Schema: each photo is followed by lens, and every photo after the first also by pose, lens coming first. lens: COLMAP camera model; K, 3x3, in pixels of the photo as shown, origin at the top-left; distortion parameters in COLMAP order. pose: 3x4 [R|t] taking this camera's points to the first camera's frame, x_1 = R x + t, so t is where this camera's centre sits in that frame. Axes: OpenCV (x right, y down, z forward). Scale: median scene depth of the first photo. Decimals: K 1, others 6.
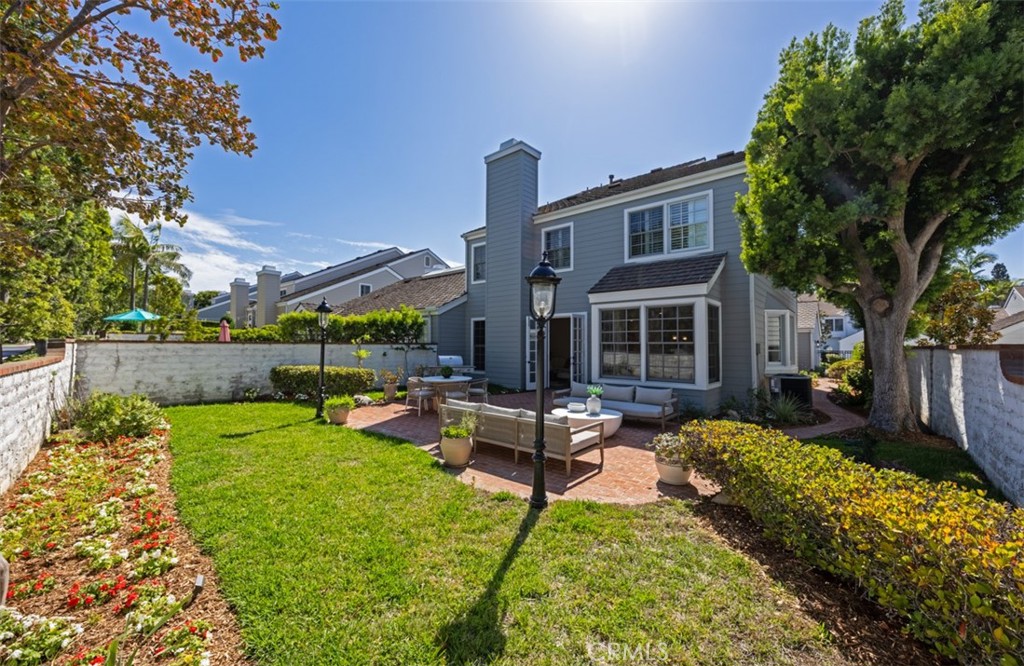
lens RADIAL K [[364.5, 0, 509.1], [0, 364.5, 334.2], [0, 0, 1]] dist [-0.001959, -0.000081]
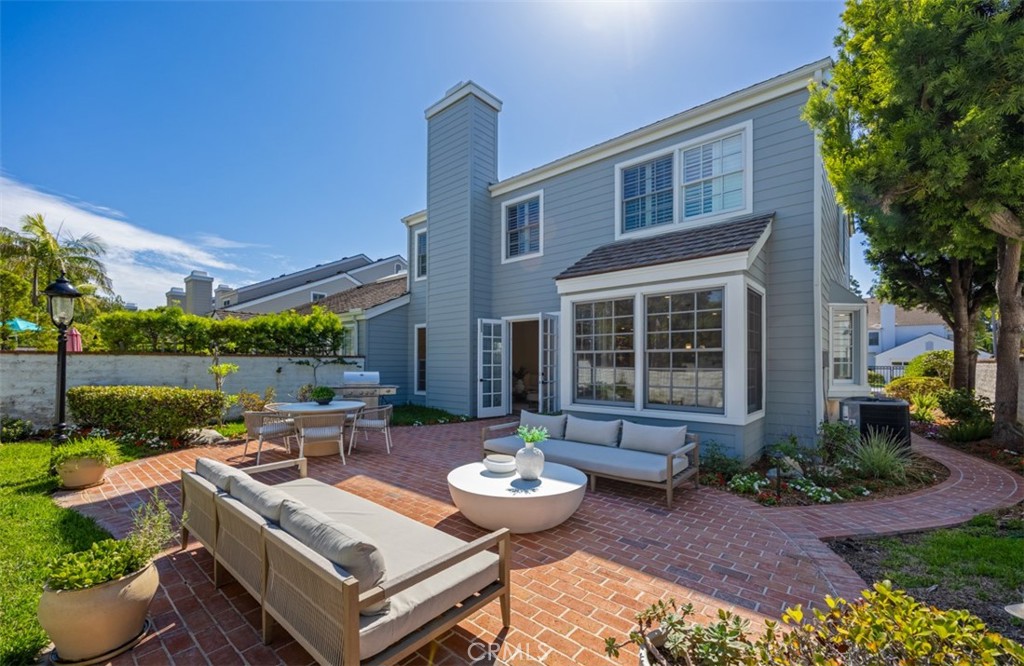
lens RADIAL K [[416.7, 0, 436.7], [0, 416.7, 361.3], [0, 0, 1]] dist [-0.003871, 0.000271]
pose [[0.993356, -0.006673, -0.114890, 0.069067], [0.010353, 0.999451, 0.031460, 0.011578], [0.114617, -0.032441, 0.992880, 0.161074]]
